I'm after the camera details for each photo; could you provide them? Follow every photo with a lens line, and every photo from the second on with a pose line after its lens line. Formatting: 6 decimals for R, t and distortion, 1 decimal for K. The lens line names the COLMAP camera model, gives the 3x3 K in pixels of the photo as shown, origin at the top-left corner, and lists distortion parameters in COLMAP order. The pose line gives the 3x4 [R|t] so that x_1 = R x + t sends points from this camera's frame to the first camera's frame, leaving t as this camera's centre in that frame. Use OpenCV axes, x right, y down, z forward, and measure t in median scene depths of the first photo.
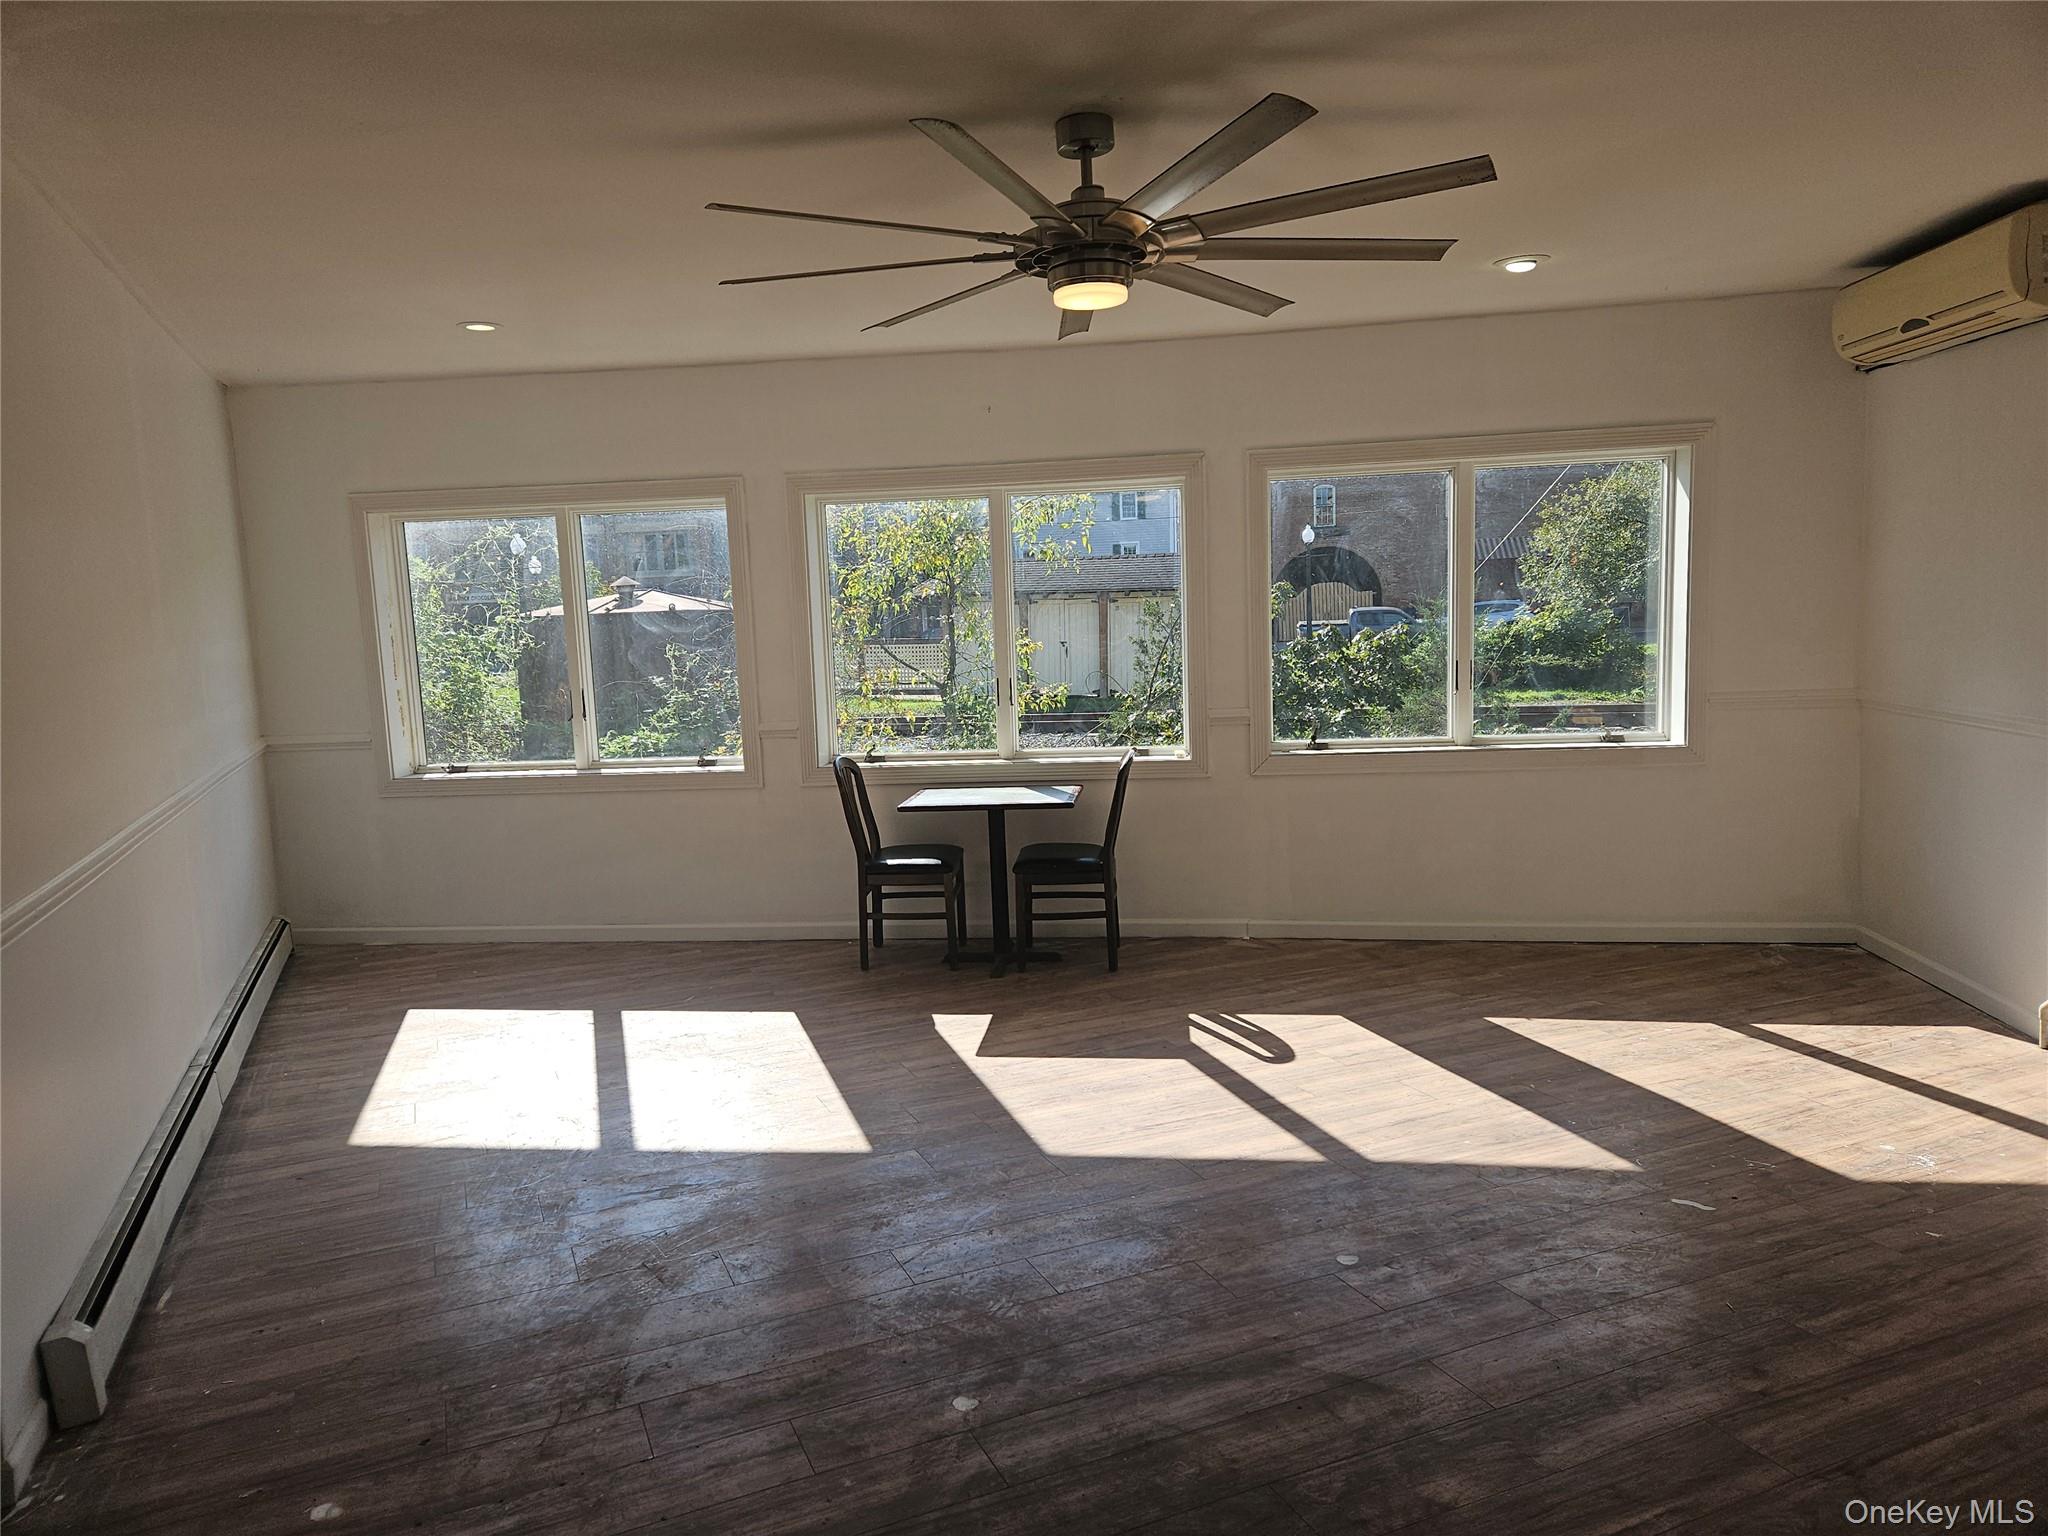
lens RADIAL K [[1351.9, 0, 1017.7], [0, 1351.9, 761.2], [0, 0, 1]] dist [0.078028, -0.065582]
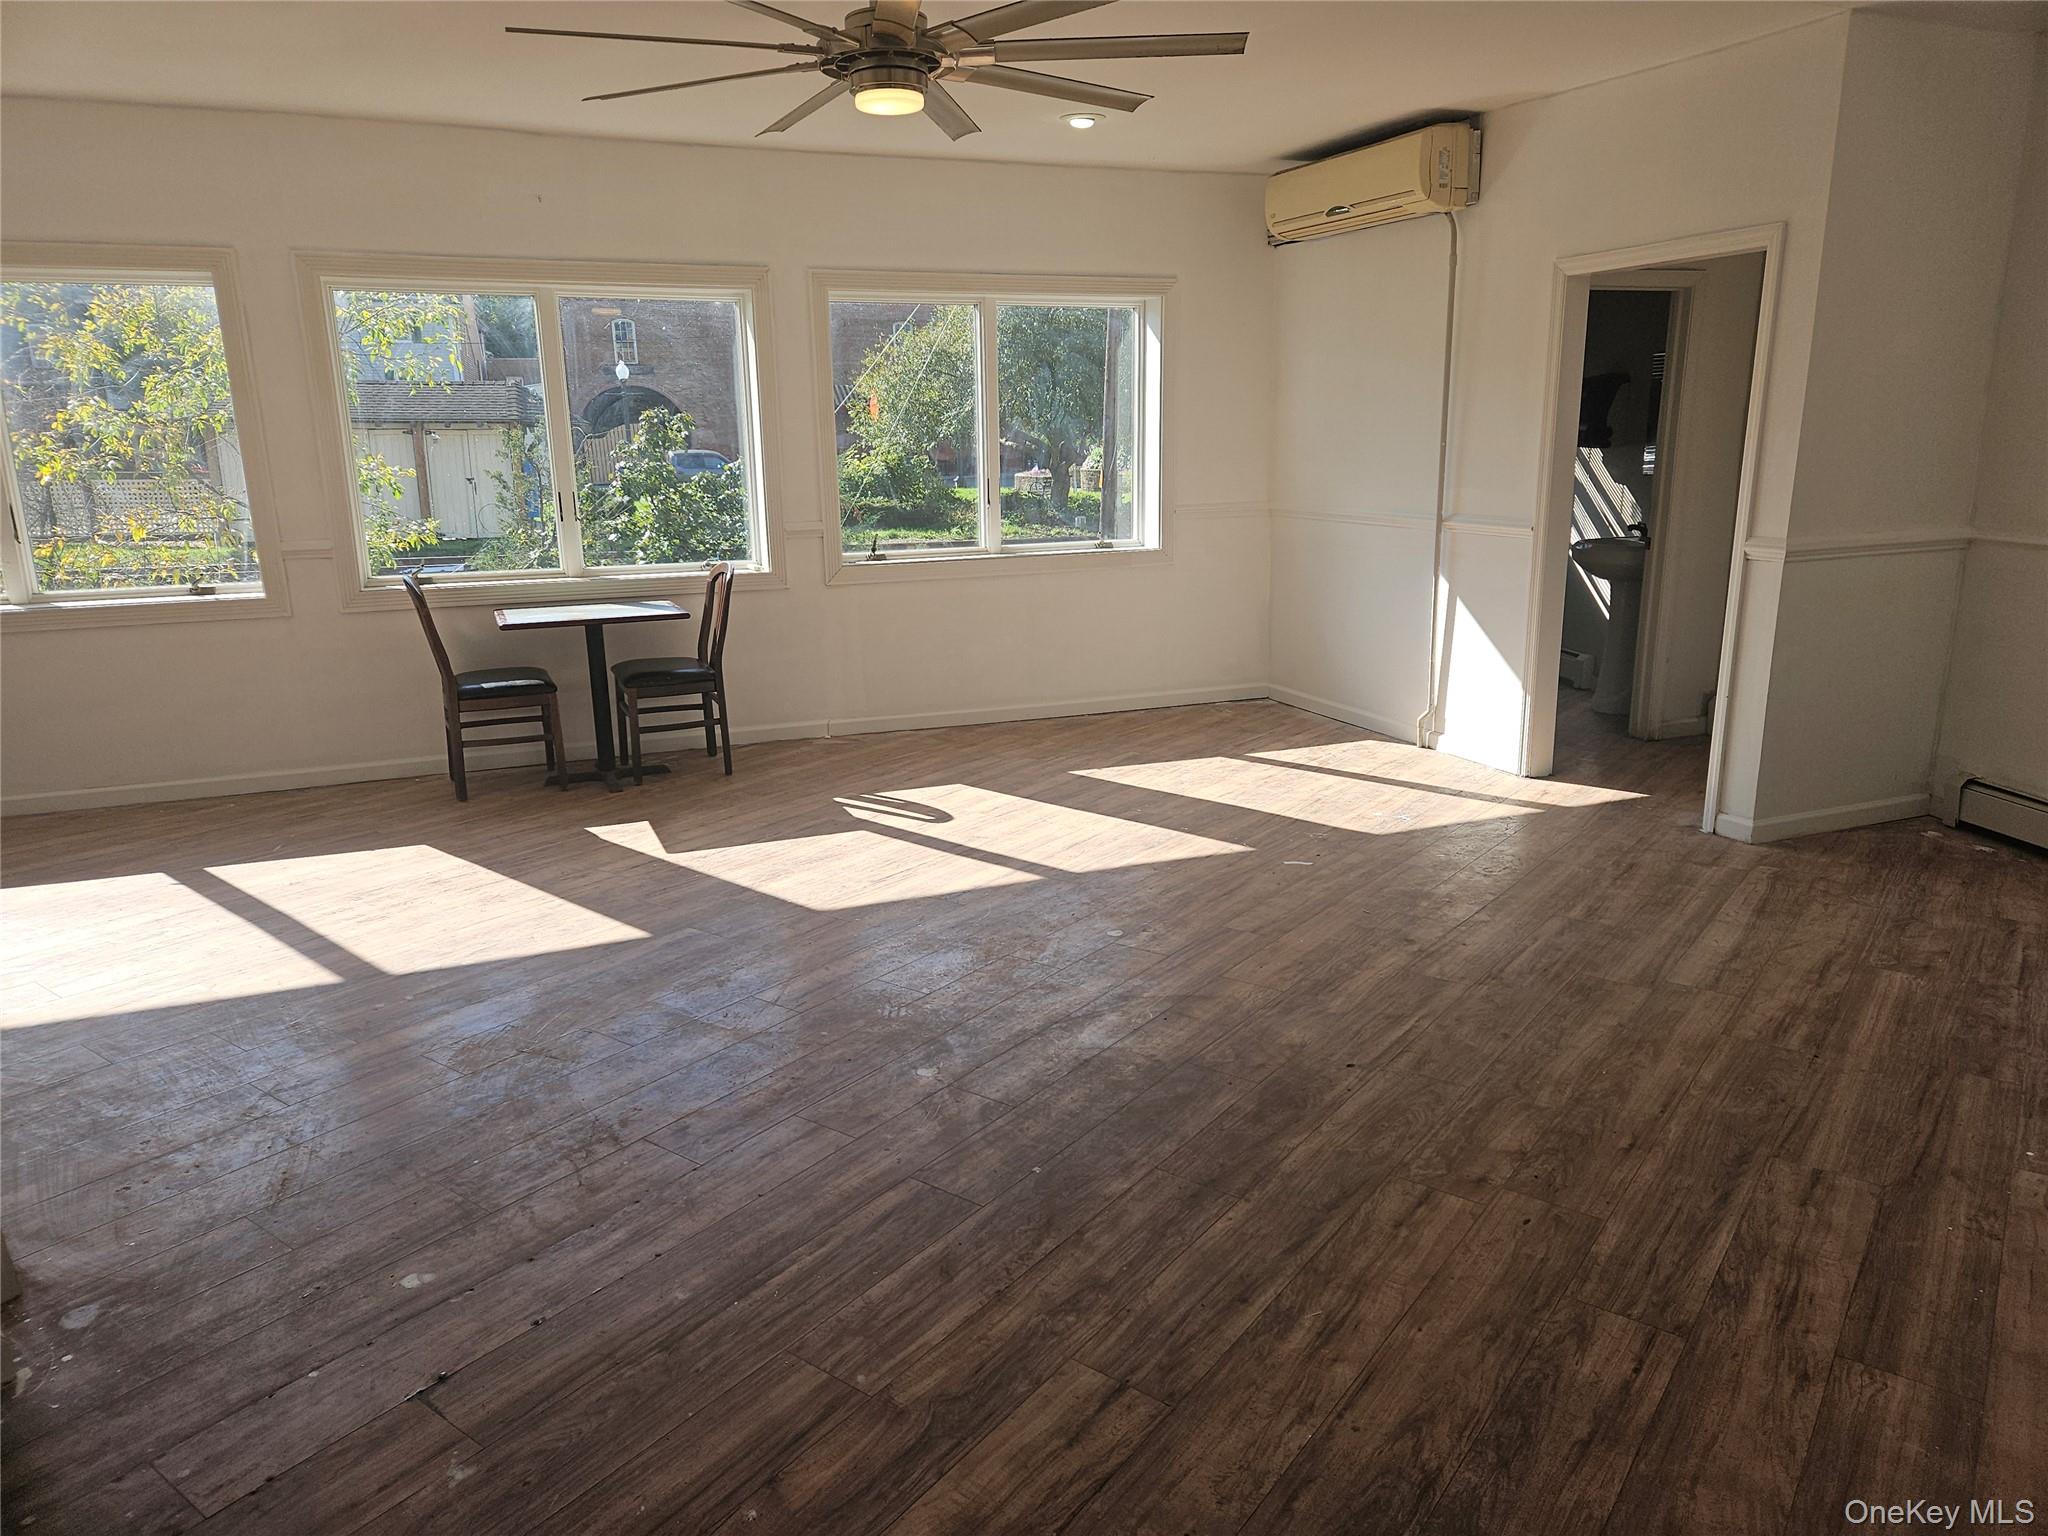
lens RADIAL K [[1351.9, 0, 1017.7], [0, 1351.9, 761.2], [0, 0, 1]] dist [0.078028, -0.065582]
pose [[0.872578, -0.093455, 0.479451, -0.273104], [0.040767, 0.992036, 0.119174, 0.032877], [-0.486770, -0.084443, 0.869439, -0.024273]]
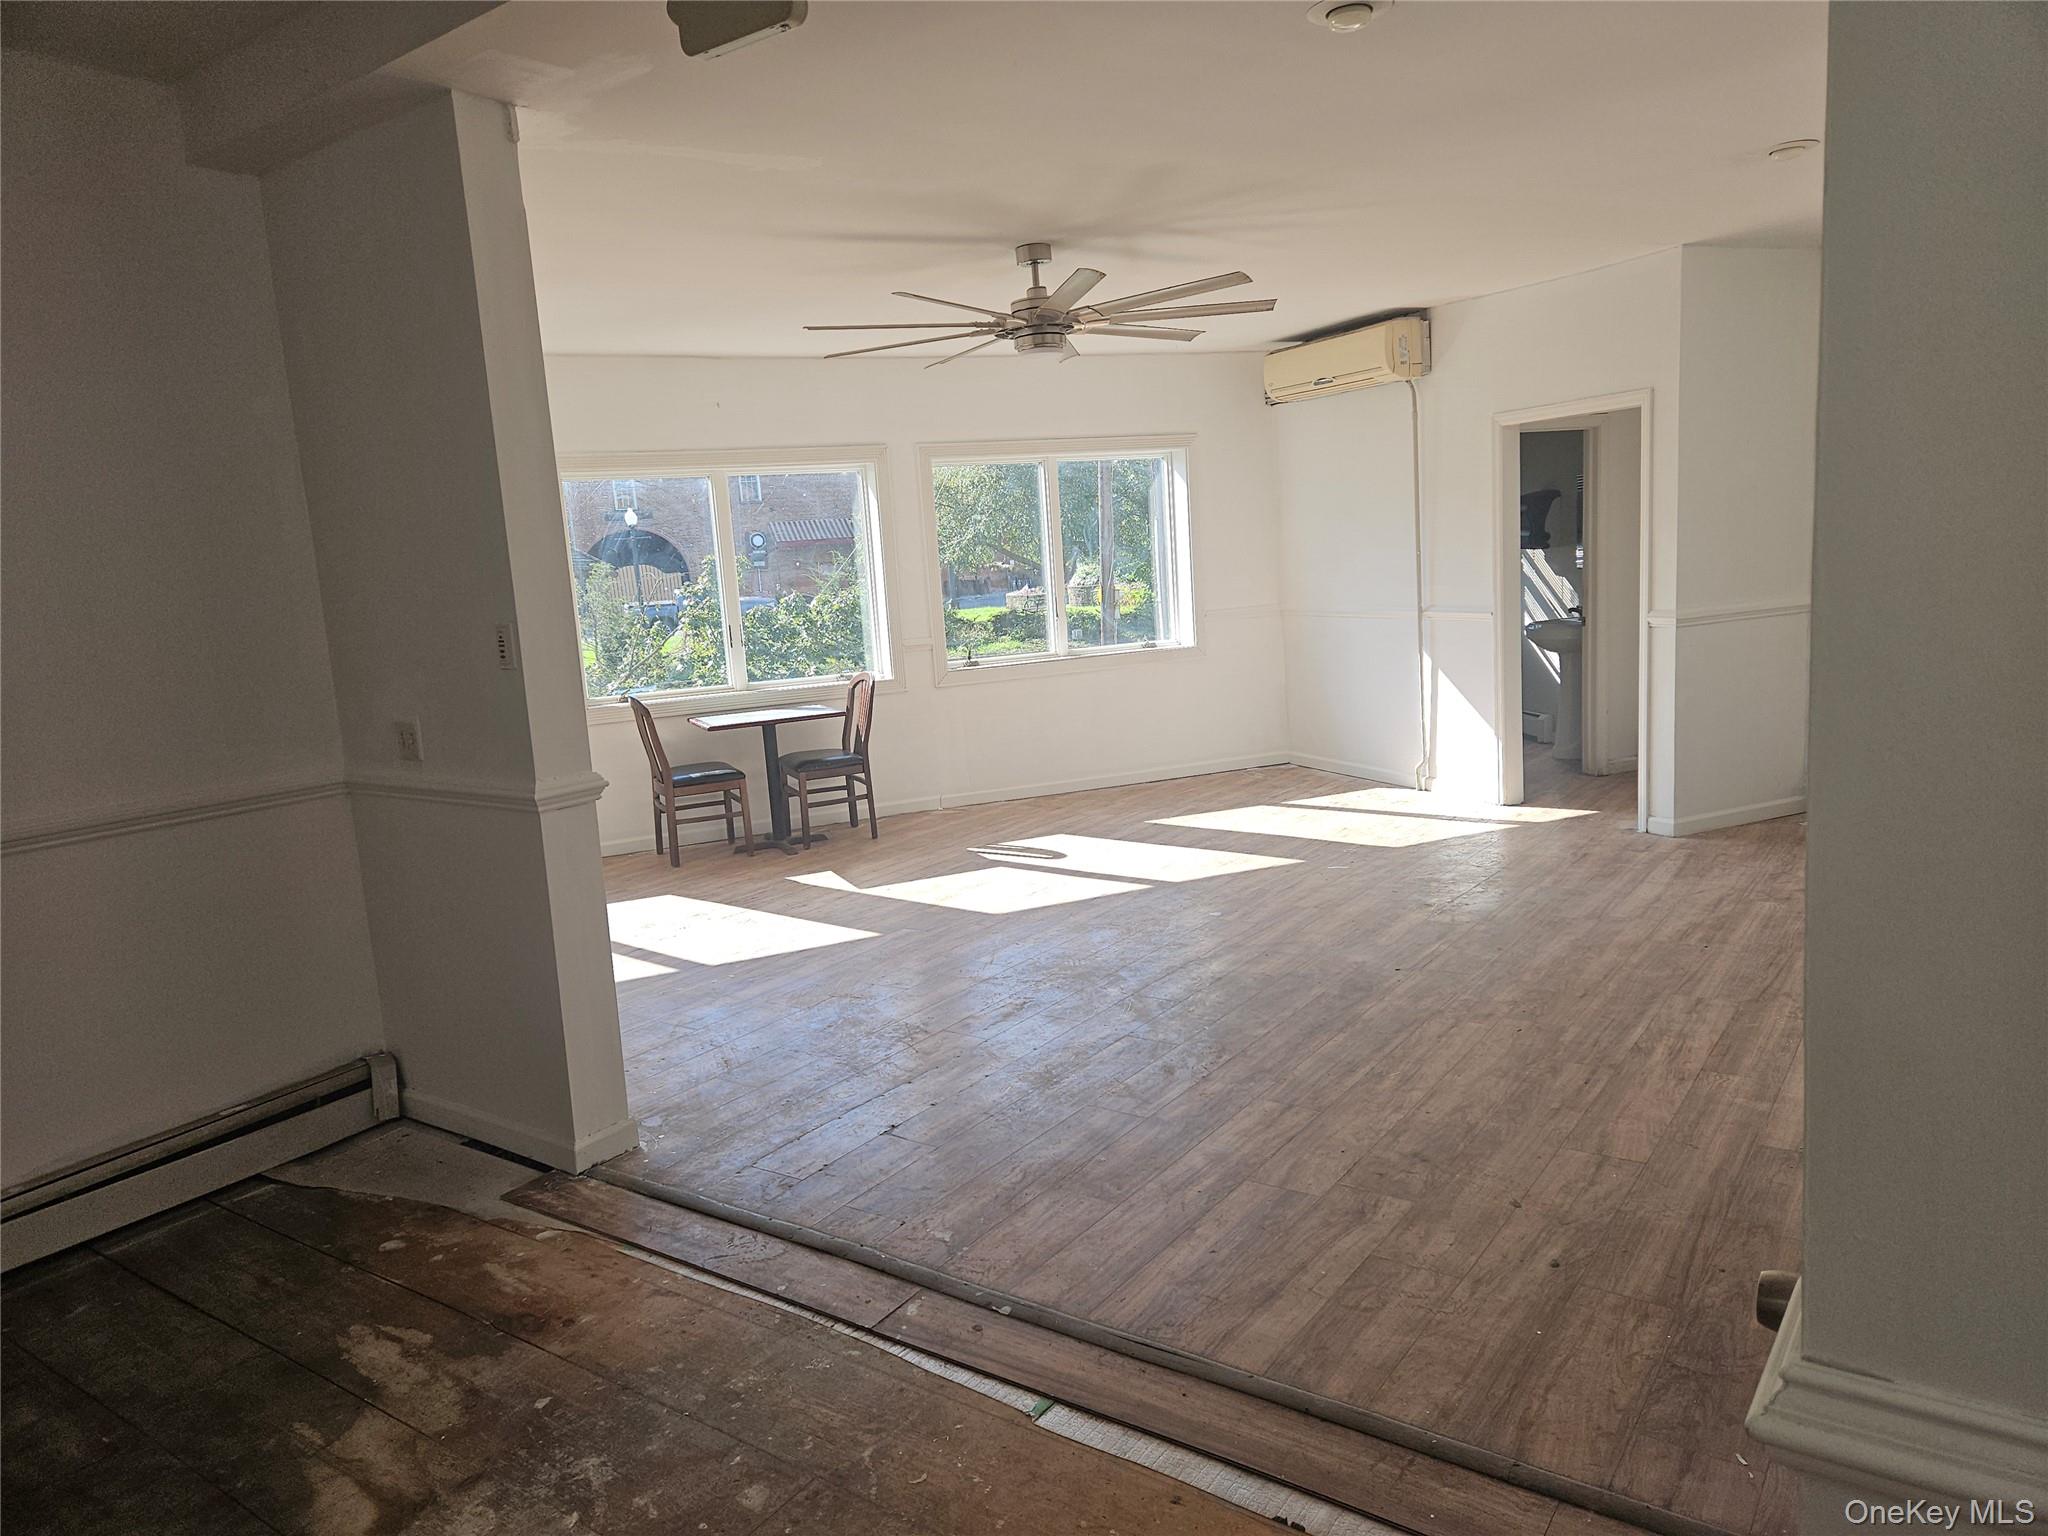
lens RADIAL K [[1349.1, 0, 1024.0], [0, 1349.1, 768.0], [0, 0, 1]] dist [0.079968, -0.077758]
pose [[0.859934, -0.100740, 0.500364, -0.526460], [0.092943, 0.994845, 0.040561, 0.053573], [-0.501871, 0.011626, 0.864864, -0.245918]]
